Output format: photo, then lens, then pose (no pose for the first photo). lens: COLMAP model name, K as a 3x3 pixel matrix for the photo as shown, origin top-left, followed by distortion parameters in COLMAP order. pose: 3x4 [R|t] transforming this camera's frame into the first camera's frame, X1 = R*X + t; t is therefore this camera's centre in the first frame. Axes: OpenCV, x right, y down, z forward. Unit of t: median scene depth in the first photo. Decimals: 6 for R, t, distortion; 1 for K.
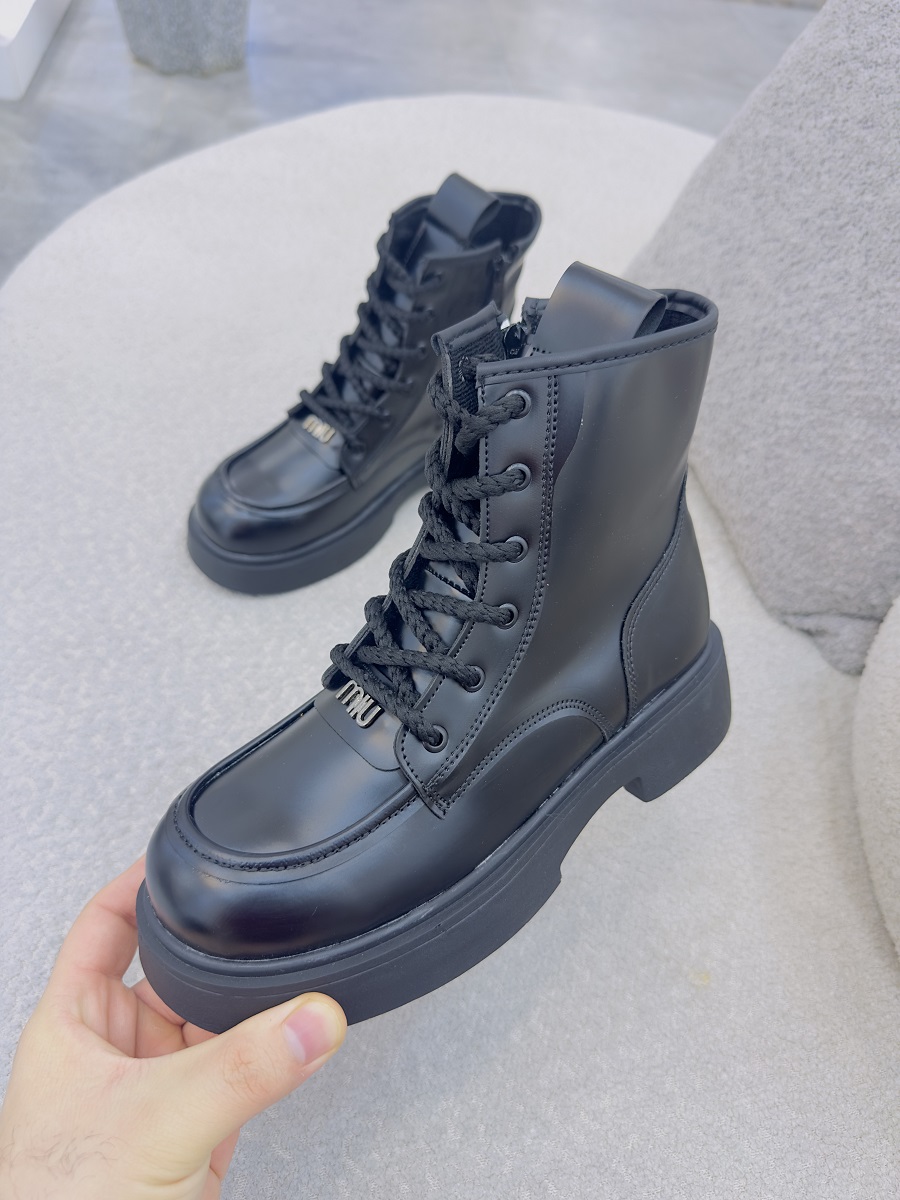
lens RADIAL K [[848.2, 0, 450.0], [0, 848.2, 600.0], [0, 0, 1]] dist [-0.029931, 0.002308]
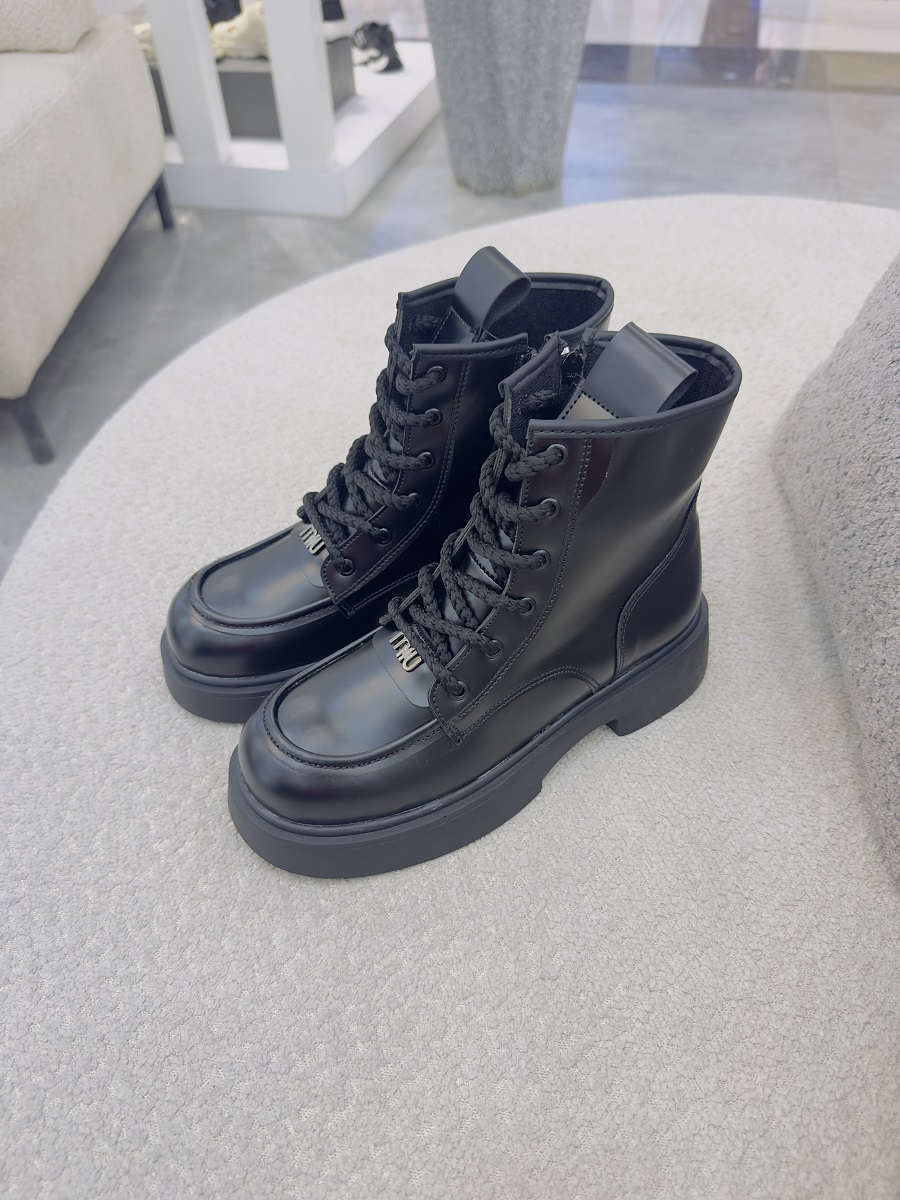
lens RADIAL K [[848.2, 0, 450.0], [0, 848.2, 600.0], [0, 0, 1]] dist [-0.029931, 0.002308]
pose [[0.923741, 0.134921, -0.358468, 0.289759], [-0.177768, 0.980019, -0.089230, -0.092772], [0.339267, 0.146149, 0.929268, 0.270727]]
